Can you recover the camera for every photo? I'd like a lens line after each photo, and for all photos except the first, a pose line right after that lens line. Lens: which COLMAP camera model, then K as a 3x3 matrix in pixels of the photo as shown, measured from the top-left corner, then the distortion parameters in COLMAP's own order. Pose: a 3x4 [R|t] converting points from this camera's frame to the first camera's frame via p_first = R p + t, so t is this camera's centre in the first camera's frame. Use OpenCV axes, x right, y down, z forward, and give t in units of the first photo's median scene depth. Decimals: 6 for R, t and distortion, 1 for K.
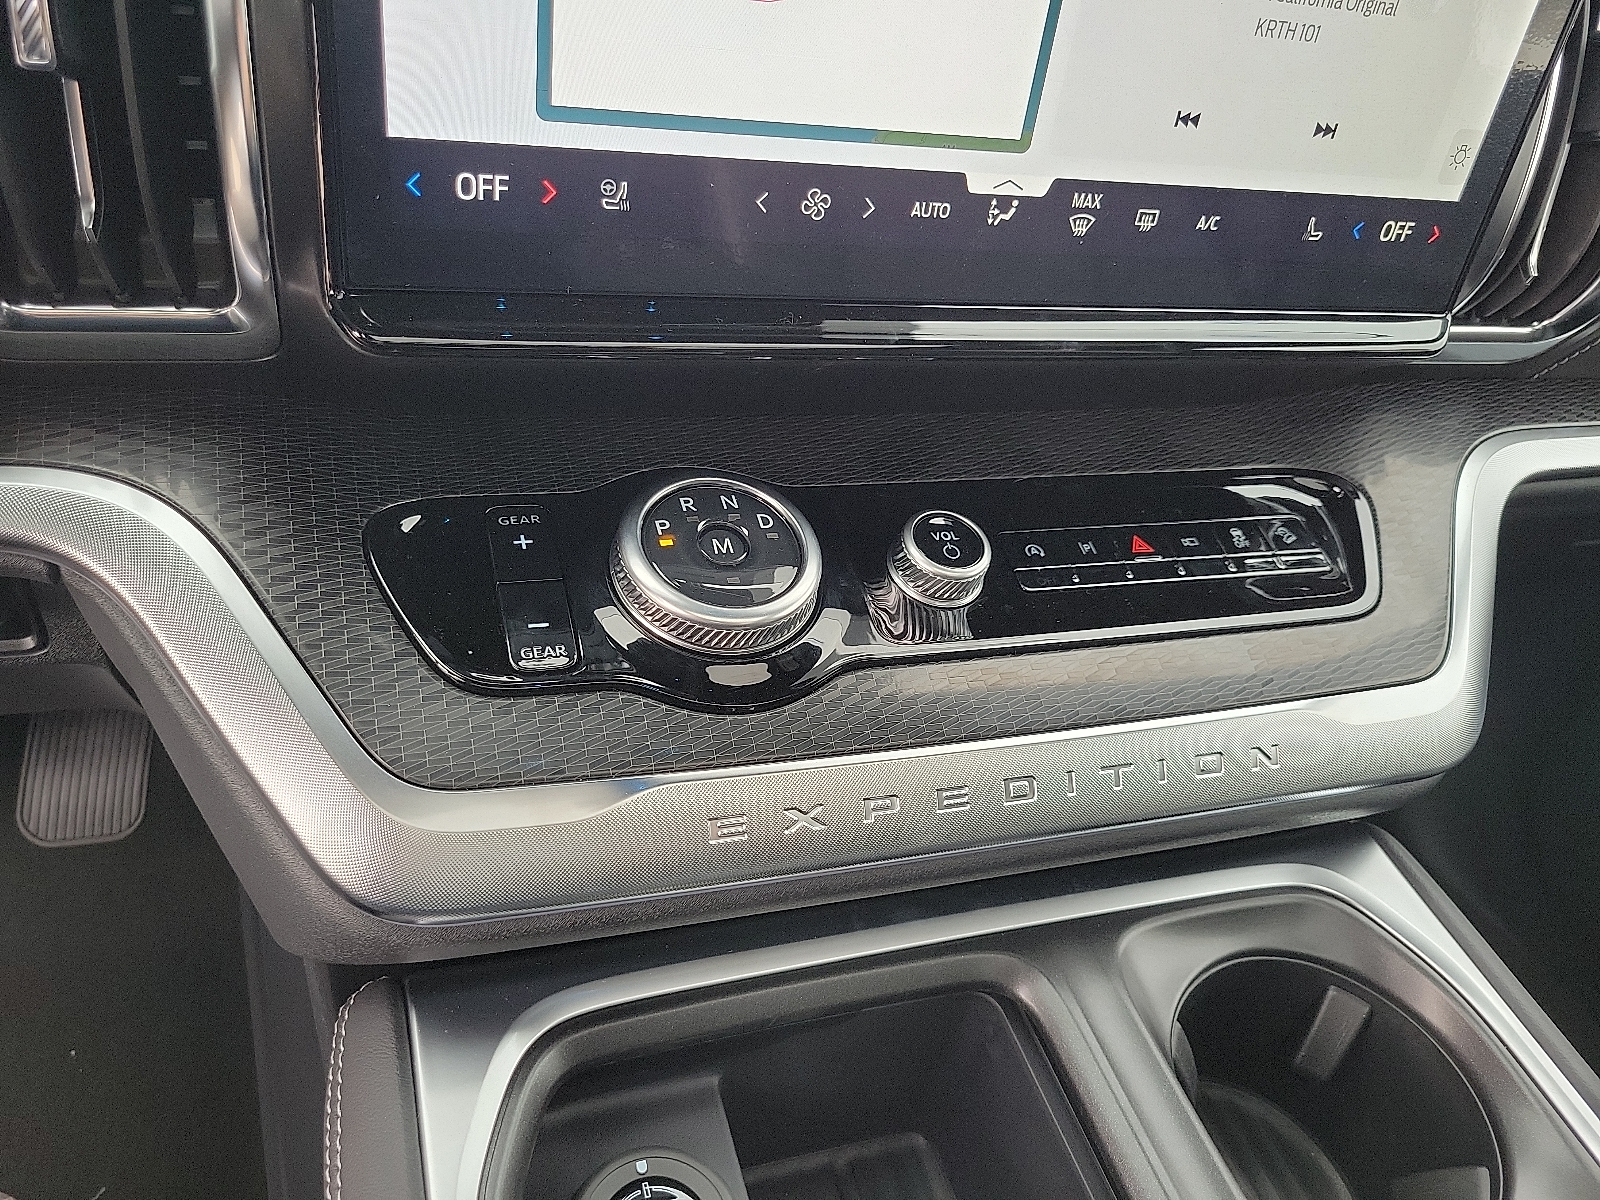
lens RADIAL K [[1261.7, 0, 794.9], [0, 1261.7, 621.5], [0, 0, 1]] dist [0.012155, -0.004733]
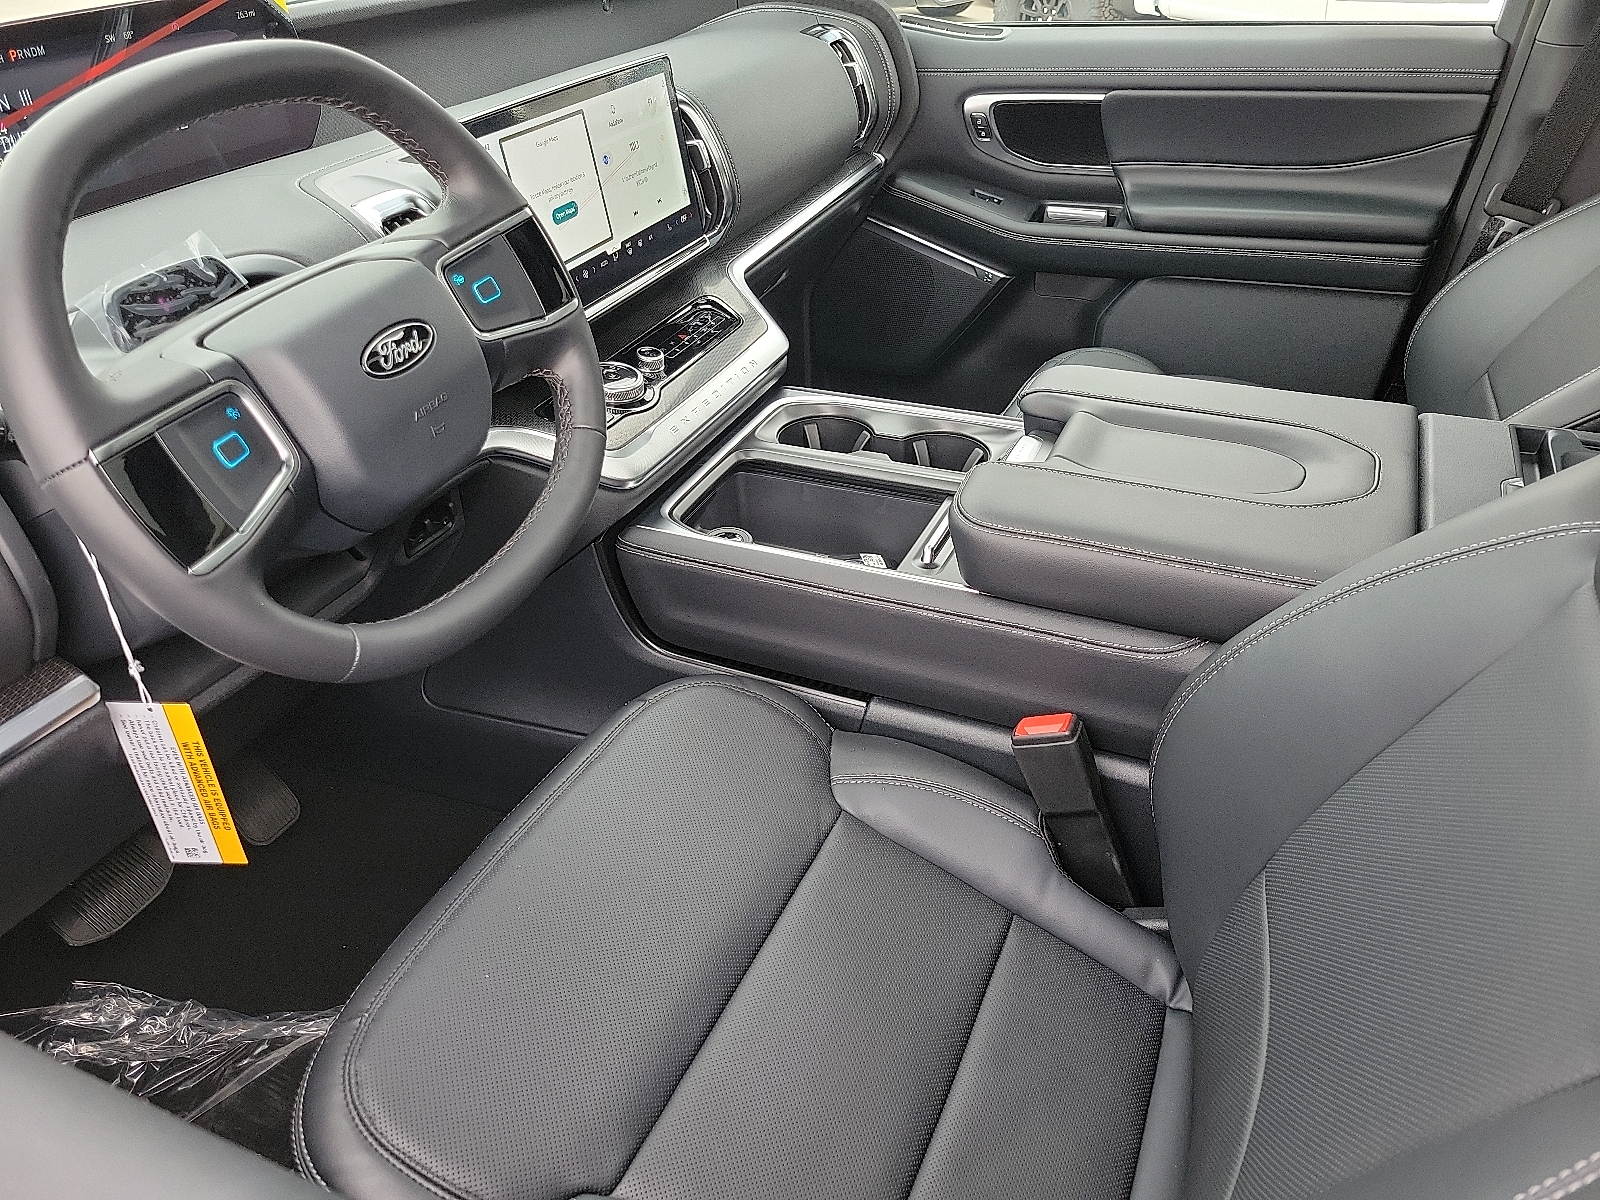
lens RADIAL K [[1203.3, 0, 800.0], [0, 1203.3, 600.0], [0, 0, 1]] dist [0.009171, 0.001531]
pose [[0.642922, -0.562624, 0.519717, -1.632745], [0.591509, 0.795789, 0.129756, 0.276992], [-0.486589, 0.223994, 0.844427, -1.699996]]
